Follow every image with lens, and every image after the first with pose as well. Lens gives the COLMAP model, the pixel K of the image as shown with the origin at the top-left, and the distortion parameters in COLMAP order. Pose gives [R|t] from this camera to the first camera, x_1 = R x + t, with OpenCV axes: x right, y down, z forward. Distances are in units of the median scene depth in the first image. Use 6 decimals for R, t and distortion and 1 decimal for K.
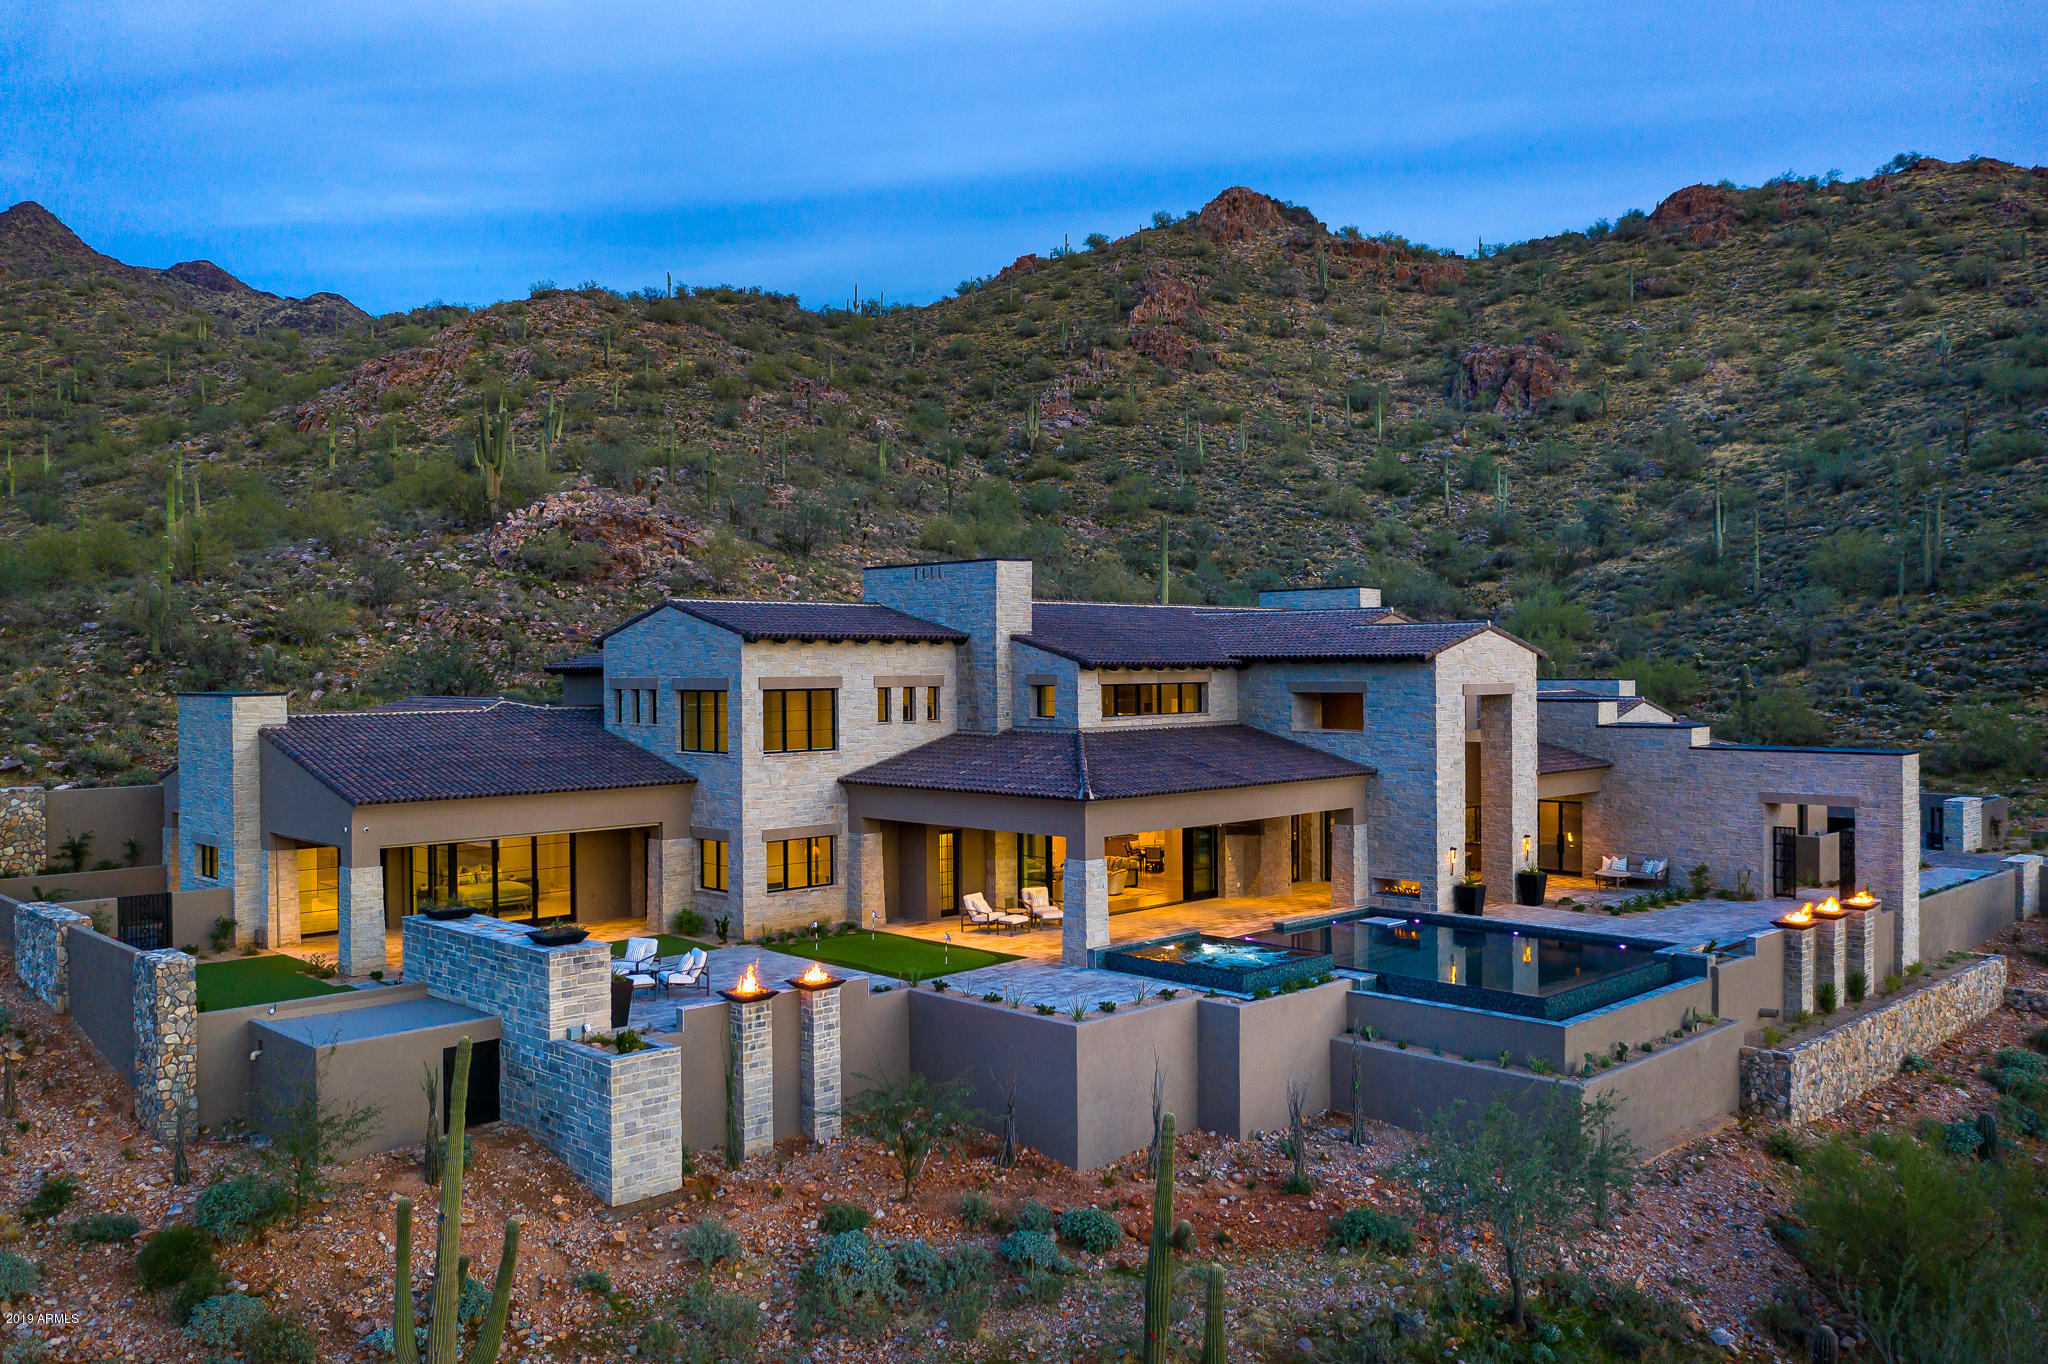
lens RADIAL K [[1624.2, 0, 1024.0], [0, 1624.2, 682.0], [0, 0, 1]] dist [-0.026550, 0.047057]
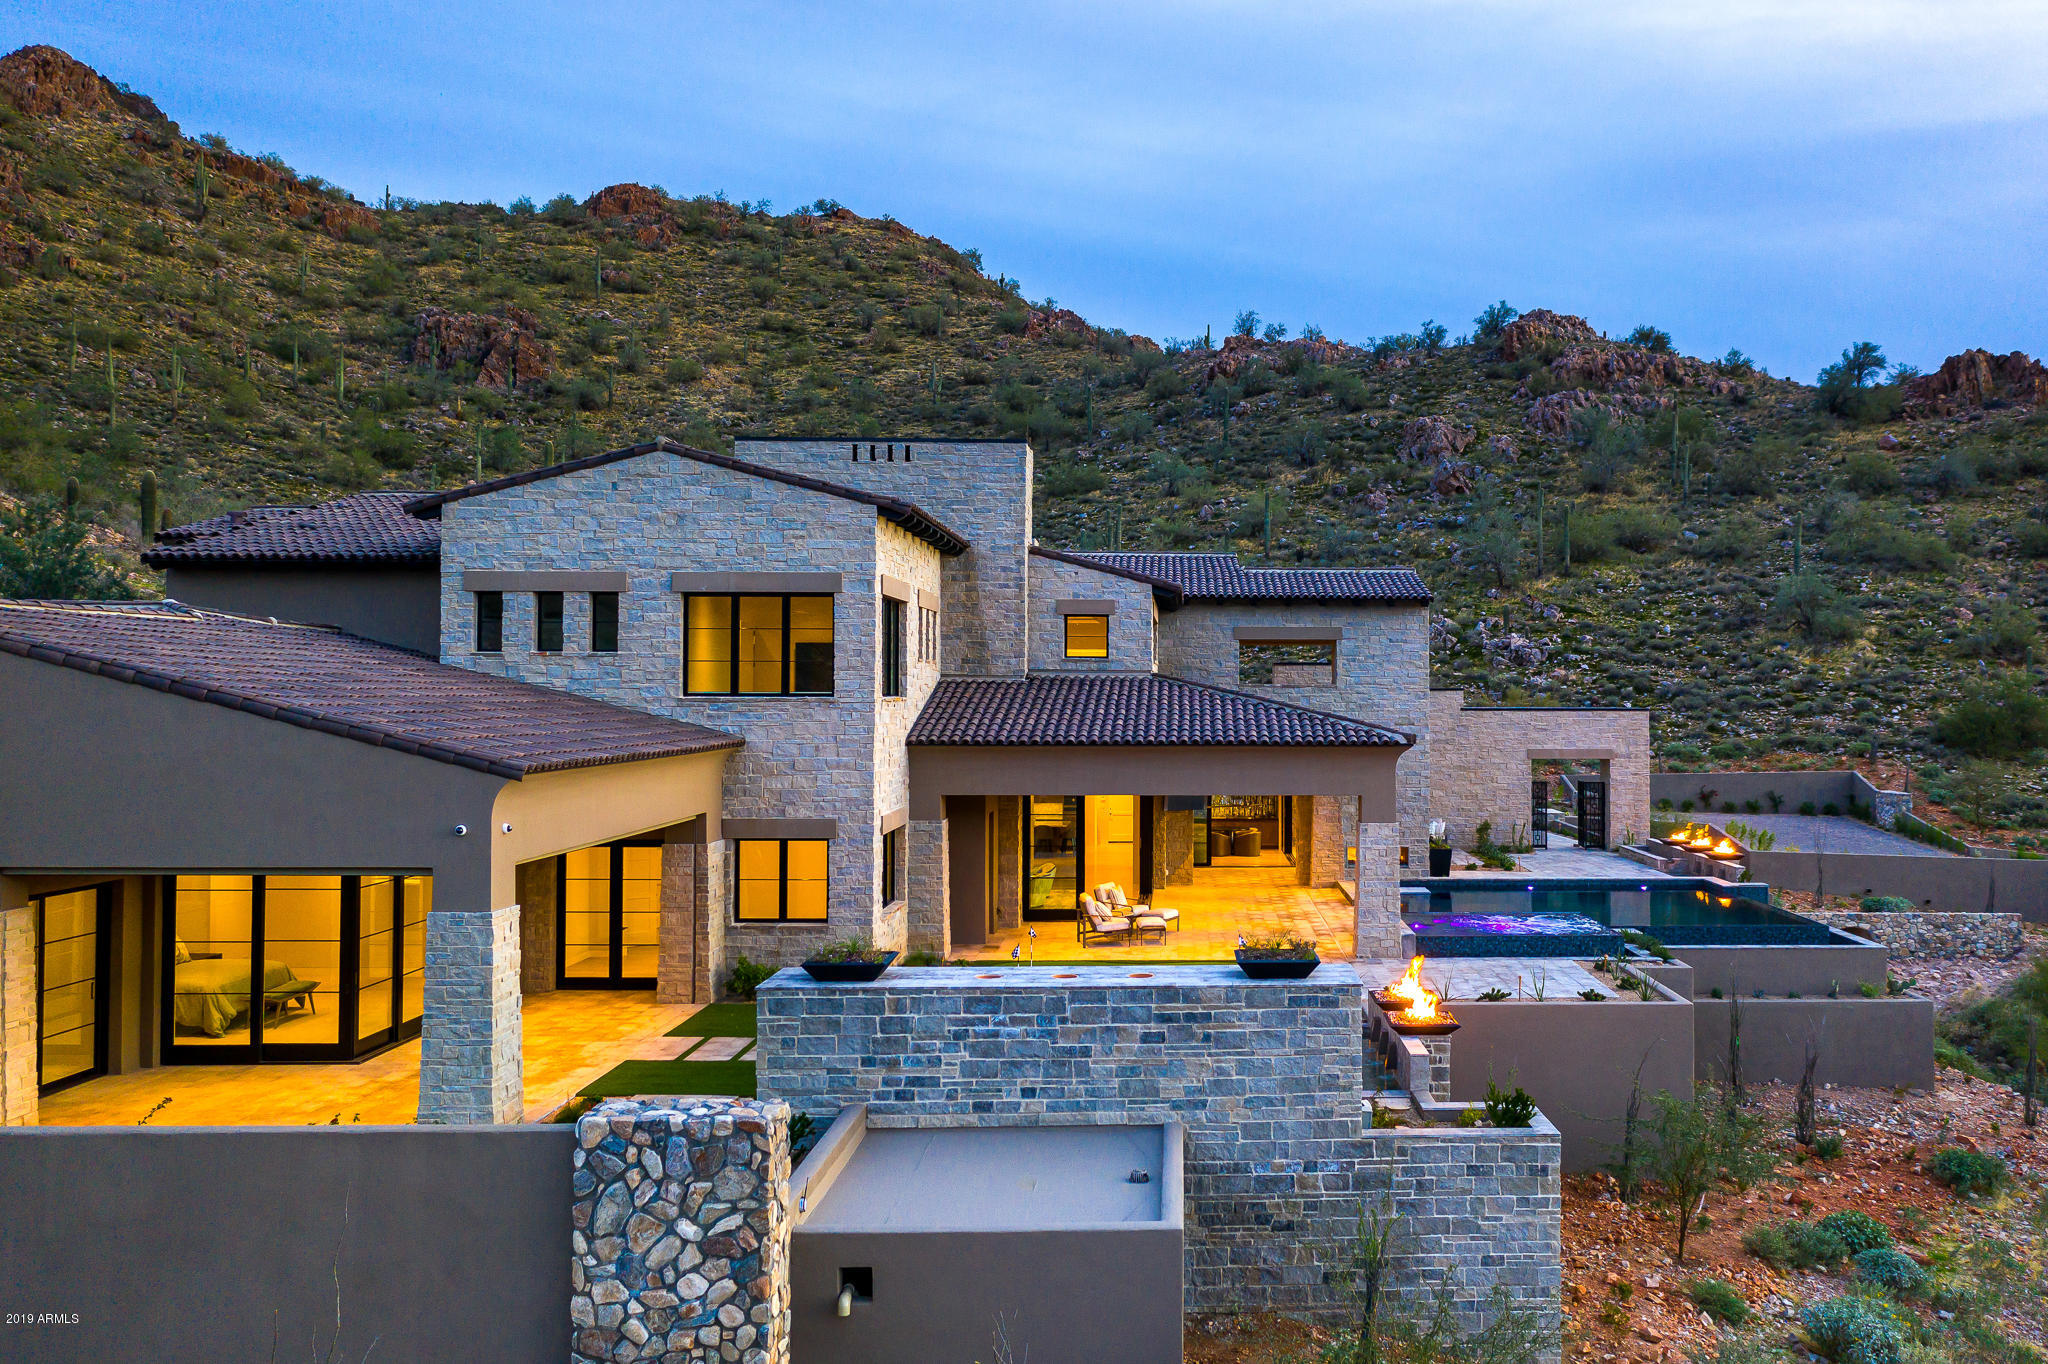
lens RADIAL K [[1704.8, 0, 1250.0], [0, 1704.8, 641.1], [0, 0, 1]] dist [-0.018874, 0.028346]
pose [[0.671696, 0.032486, 0.740114, -0.102749], [-0.001151, 0.999083, -0.042808, 0.009360], [-0.740826, 0.027902, 0.671117, 0.079183]]
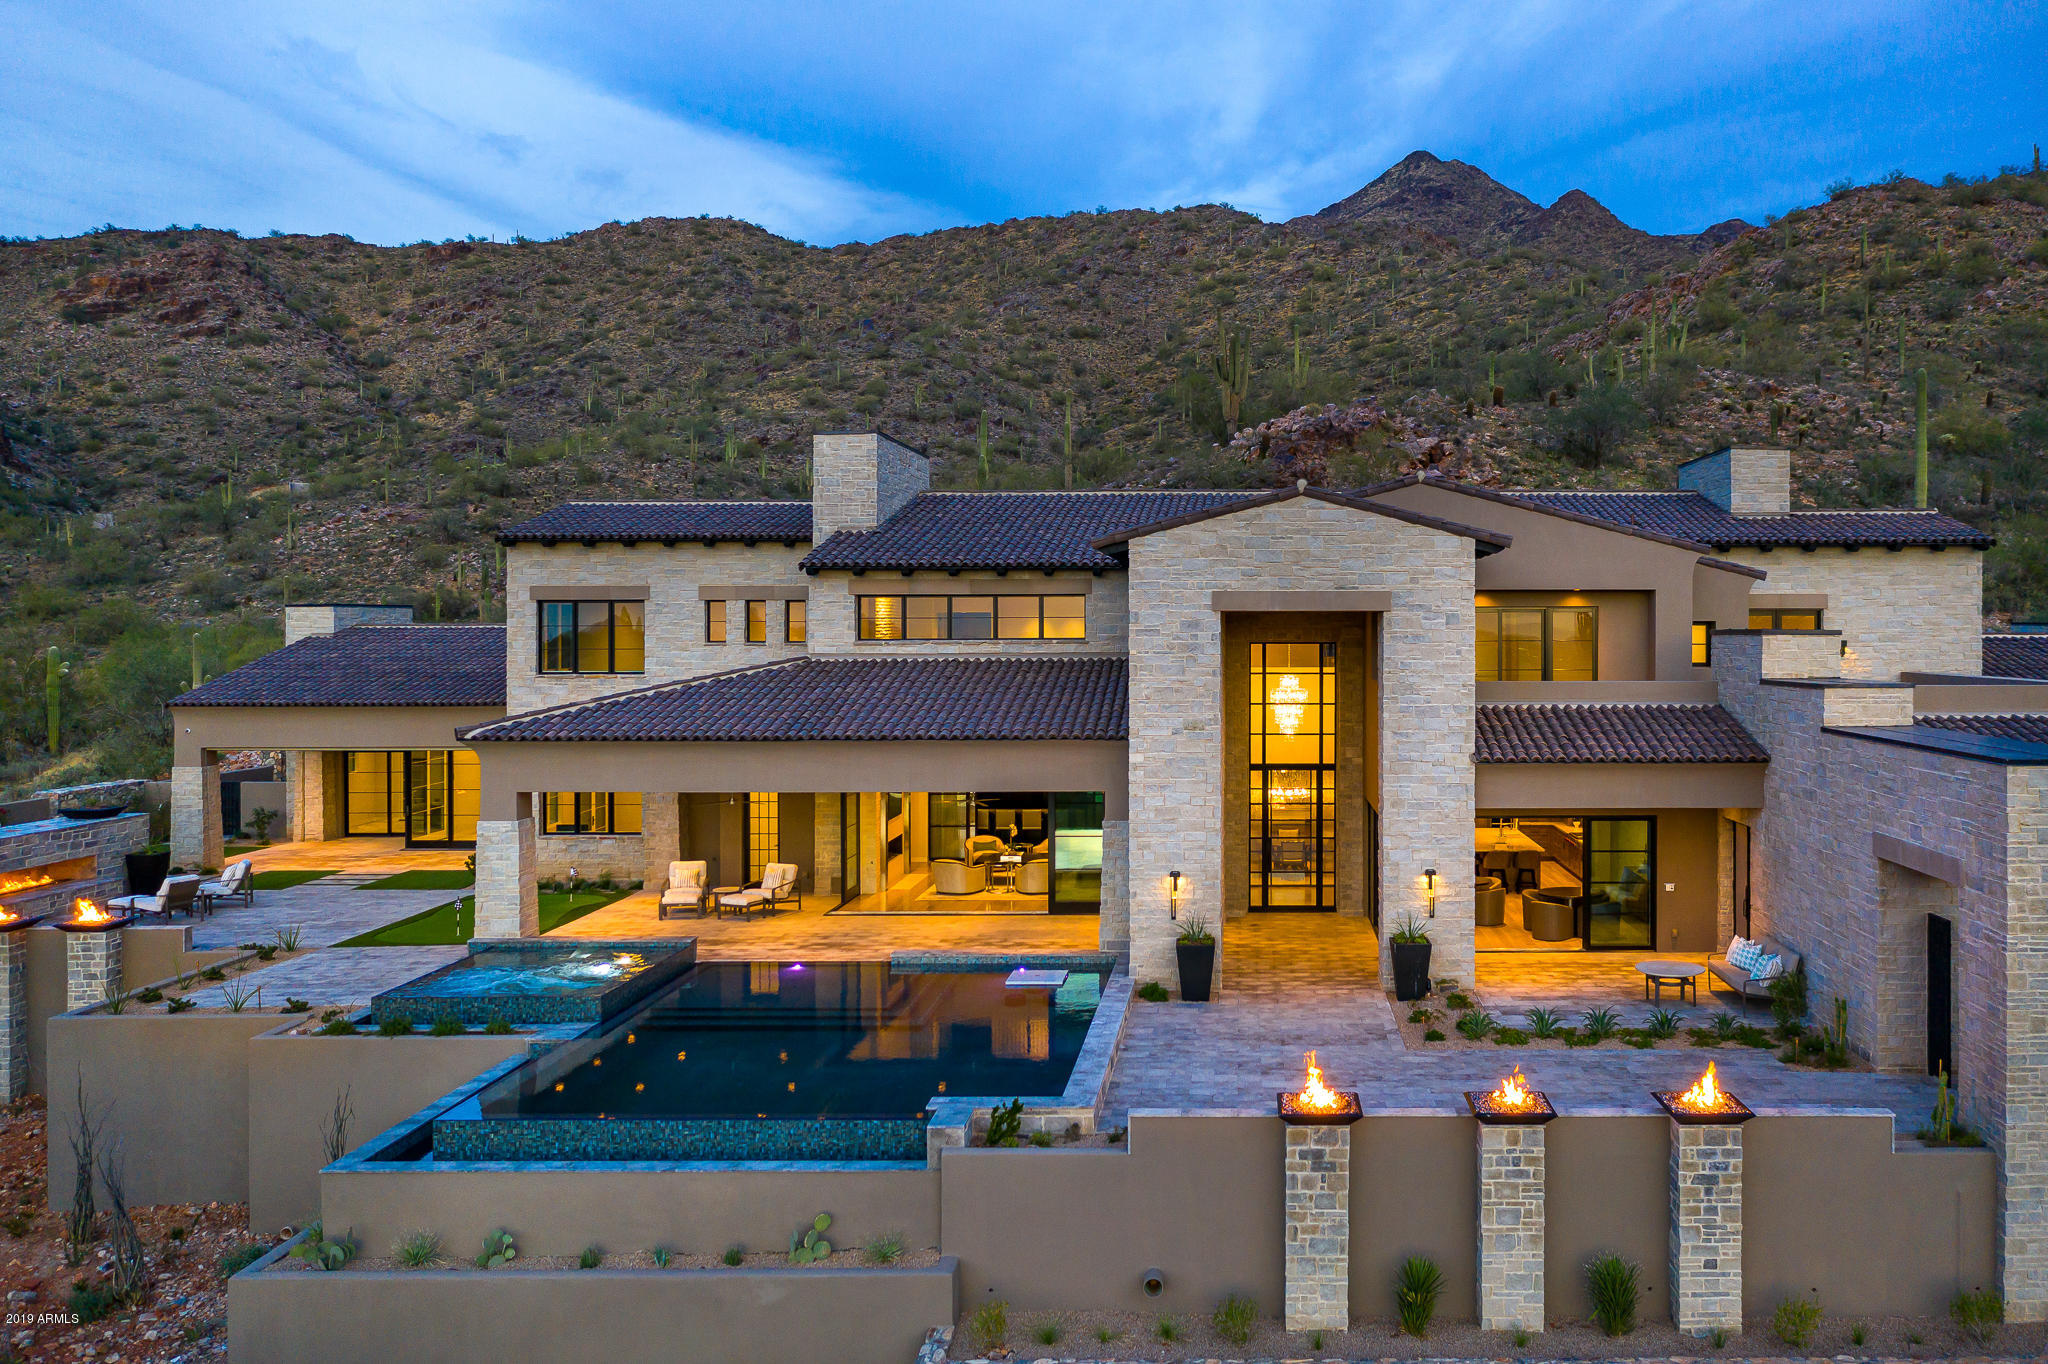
lens RADIAL K [[1704.8, 0, 1250.0], [0, 1704.8, 641.1], [0, 0, 1]] dist [-0.018874, 0.028346]
pose [[0.717226, 0.014152, -0.696697, 0.136138], [-0.012106, 0.999896, 0.007848, 0.002710], [0.696735, 0.002805, 0.717323, 0.111242]]
